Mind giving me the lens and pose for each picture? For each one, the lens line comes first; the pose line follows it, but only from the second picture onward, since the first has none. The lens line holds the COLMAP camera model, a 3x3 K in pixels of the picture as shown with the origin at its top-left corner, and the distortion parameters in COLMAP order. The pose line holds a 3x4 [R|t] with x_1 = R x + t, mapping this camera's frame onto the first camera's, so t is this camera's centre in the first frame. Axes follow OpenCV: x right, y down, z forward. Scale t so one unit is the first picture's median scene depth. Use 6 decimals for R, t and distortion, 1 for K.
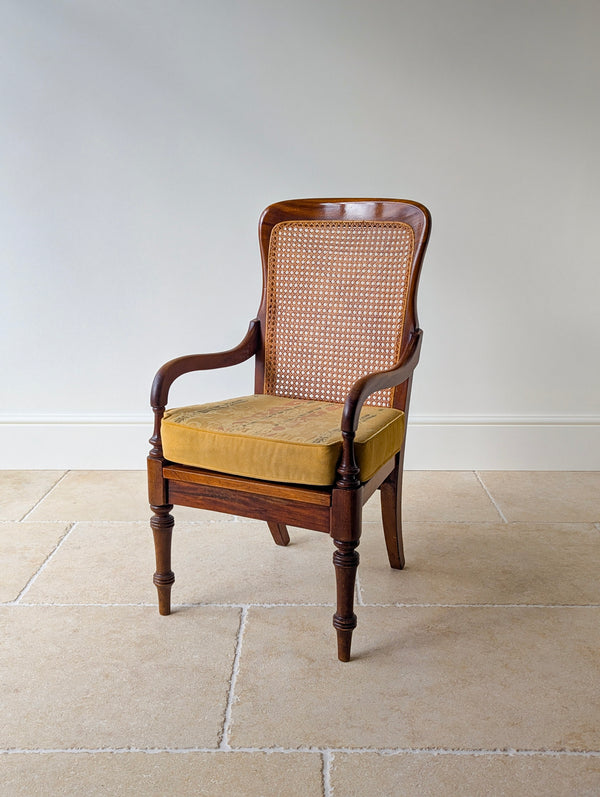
lens RADIAL K [[859.6, 0, 314.5], [0, 859.6, 412.5], [0, 0, 1]] dist [0.067447, 0.000000]
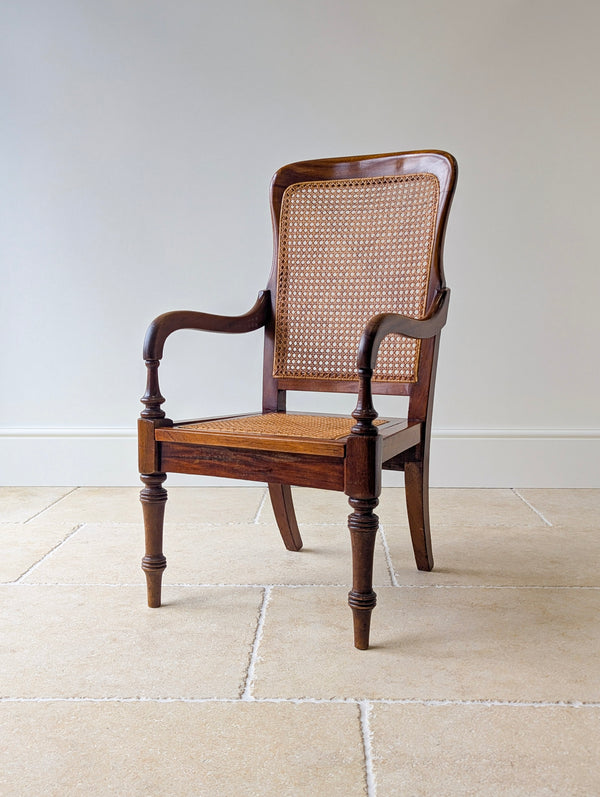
lens RADIAL K [[859.6, 0, 309.4], [0, 859.6, 416.3], [0, 0, 1]] dist [0.067447, 0.000000]
pose [[0.999290, 0.000778, -0.037658, 0.013254], [-0.005059, 0.993499, -0.113728, 0.138982], [0.037325, 0.113838, 0.992798, 0.120217]]
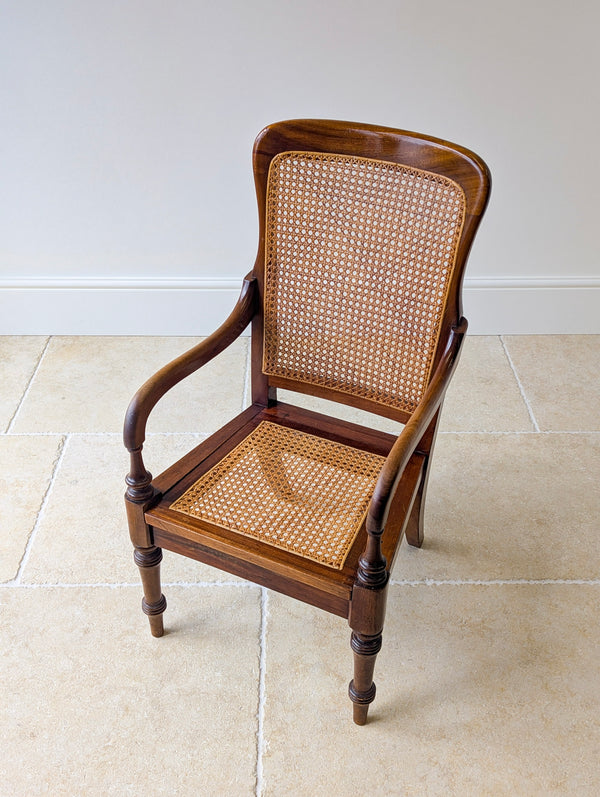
lens RADIAL K [[859.6, 0, 304.5], [0, 859.6, 405.8], [0, 0, 1]] dist [0.067447, 0.000000]
pose [[0.999993, 0.002246, 0.002905, -0.023596], [-0.003179, 0.925486, 0.378768, -0.318620], [-0.001838, -0.378775, 0.925487, 0.249807]]
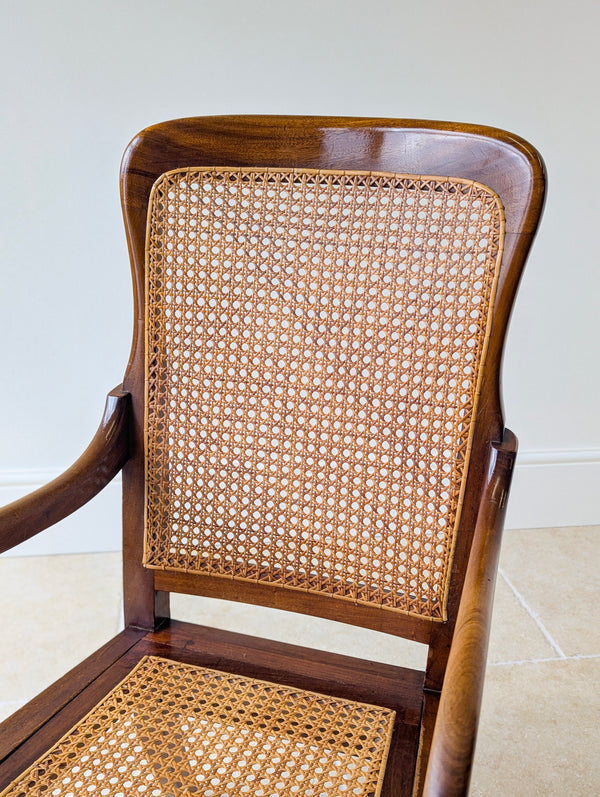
lens RADIAL K [[859.6, 0, 316.0], [0, 859.6, 409.0], [0, 0, 1]] dist [0.067447, 0.000000]
pose [[0.988801, -0.026662, 0.146839, -0.037002], [0.013047, 0.995589, 0.092910, -0.149368], [-0.148669, -0.089954, 0.984787, 0.586738]]
